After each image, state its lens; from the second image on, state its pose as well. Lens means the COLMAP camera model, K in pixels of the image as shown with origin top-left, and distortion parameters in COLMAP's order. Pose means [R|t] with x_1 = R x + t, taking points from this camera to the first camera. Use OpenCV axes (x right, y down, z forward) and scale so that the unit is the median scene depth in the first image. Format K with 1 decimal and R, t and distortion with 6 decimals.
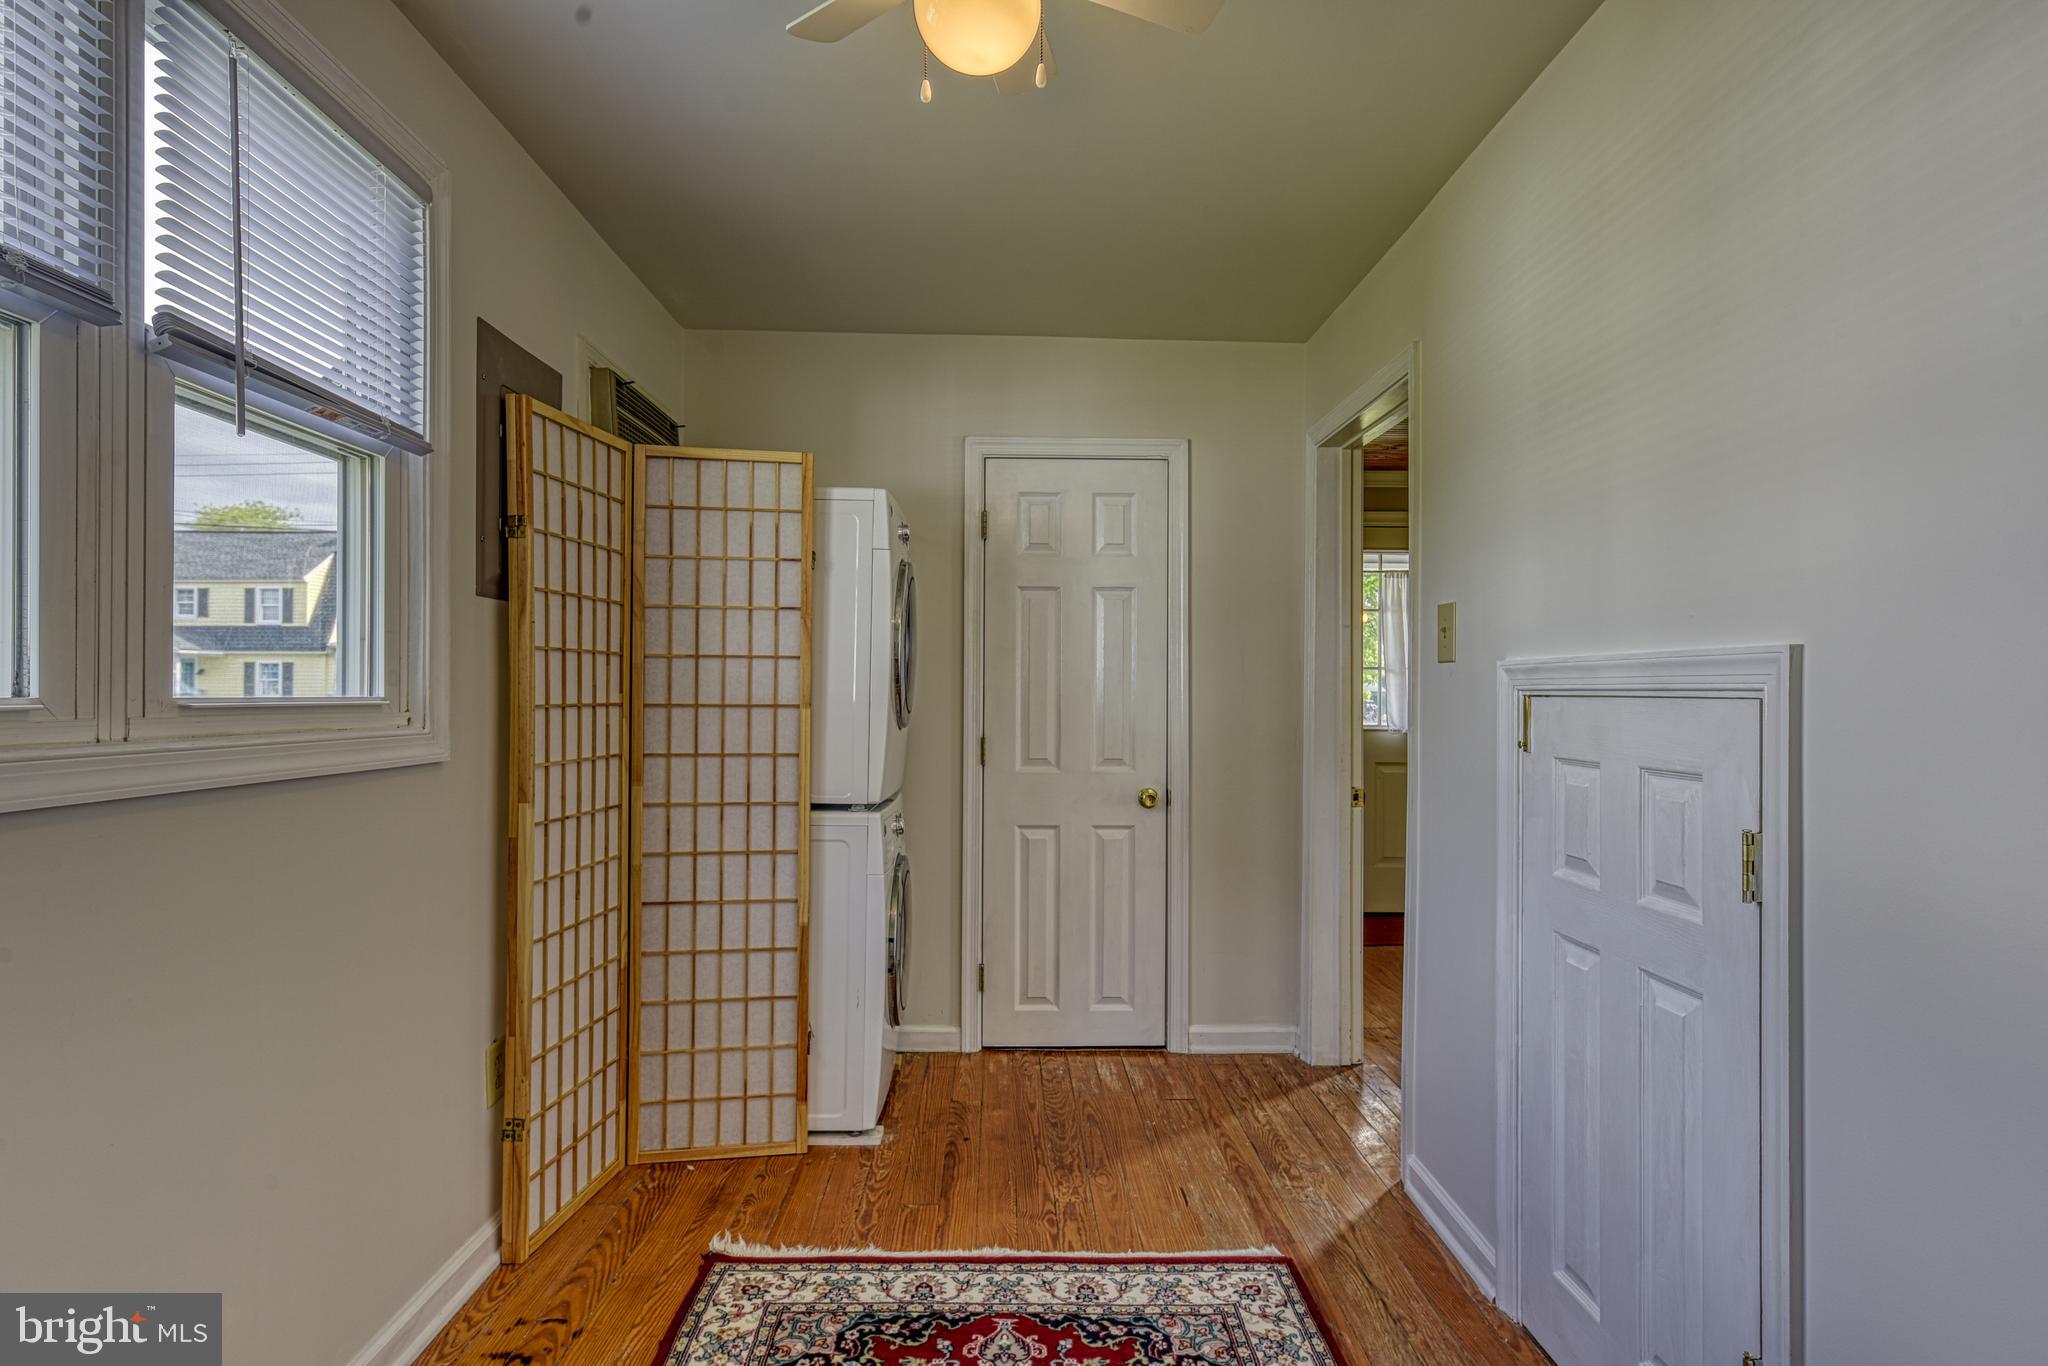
lens RADIAL K [[1037.7, 0, 1041.6], [0, 1037.7, 684.1], [0, 0, 1]] dist [0.013812, -0.002575]
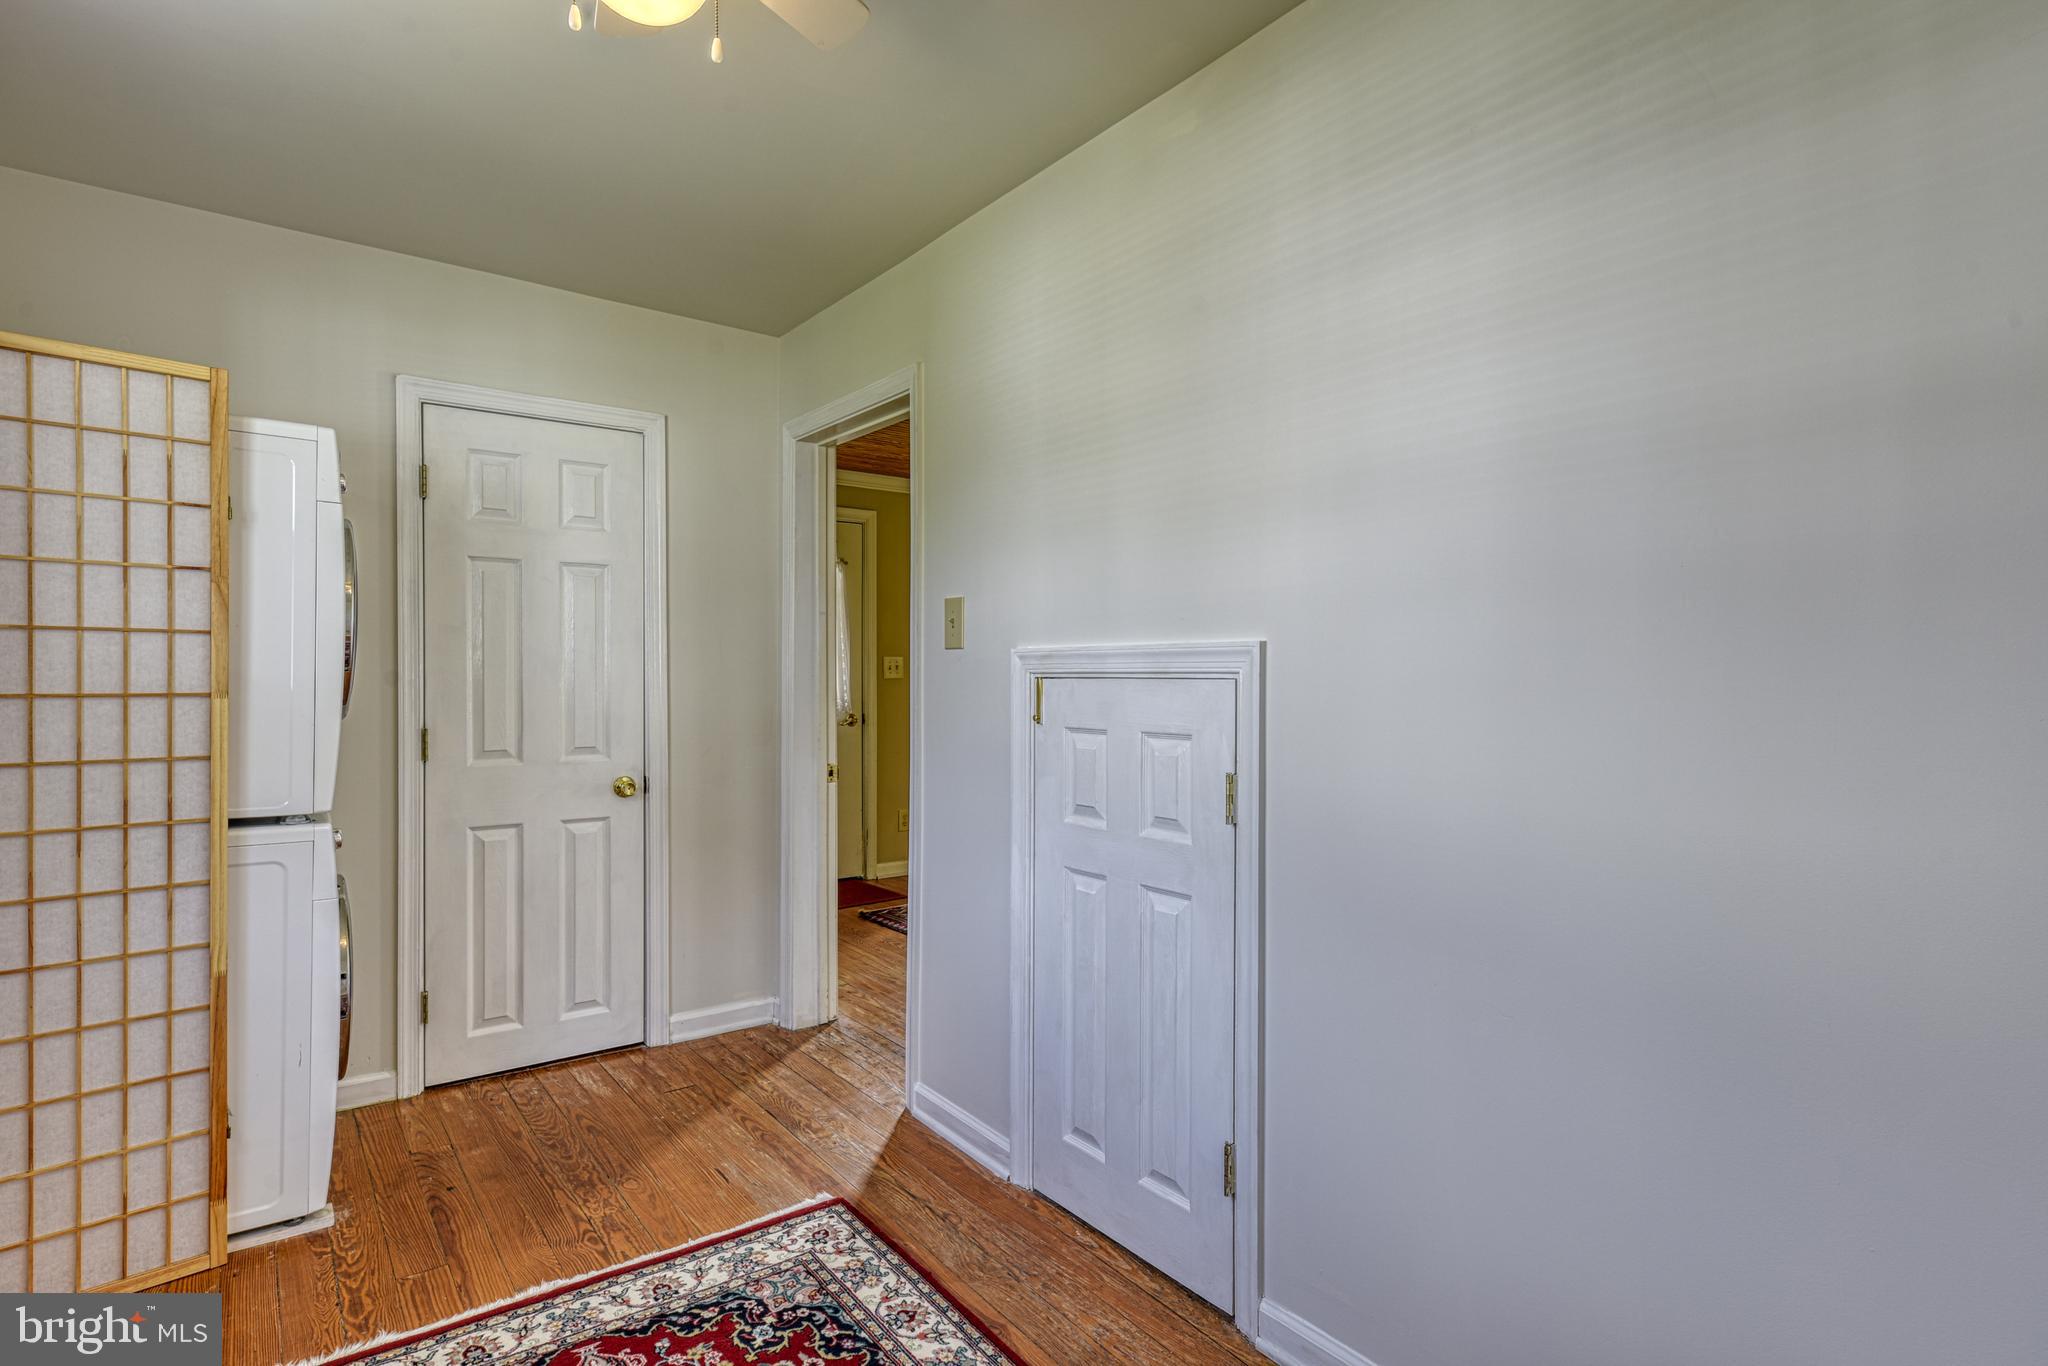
lens RADIAL K [[1037.7, 0, 1029.9], [0, 1037.7, 683.4], [0, 0, 1]] dist [0.013812, -0.002575]
pose [[0.815899, -0.007125, 0.578151, -0.197503], [-0.001941, 0.999885, 0.015061, -0.000570], [-0.578192, -0.013410, 0.815791, 0.009828]]
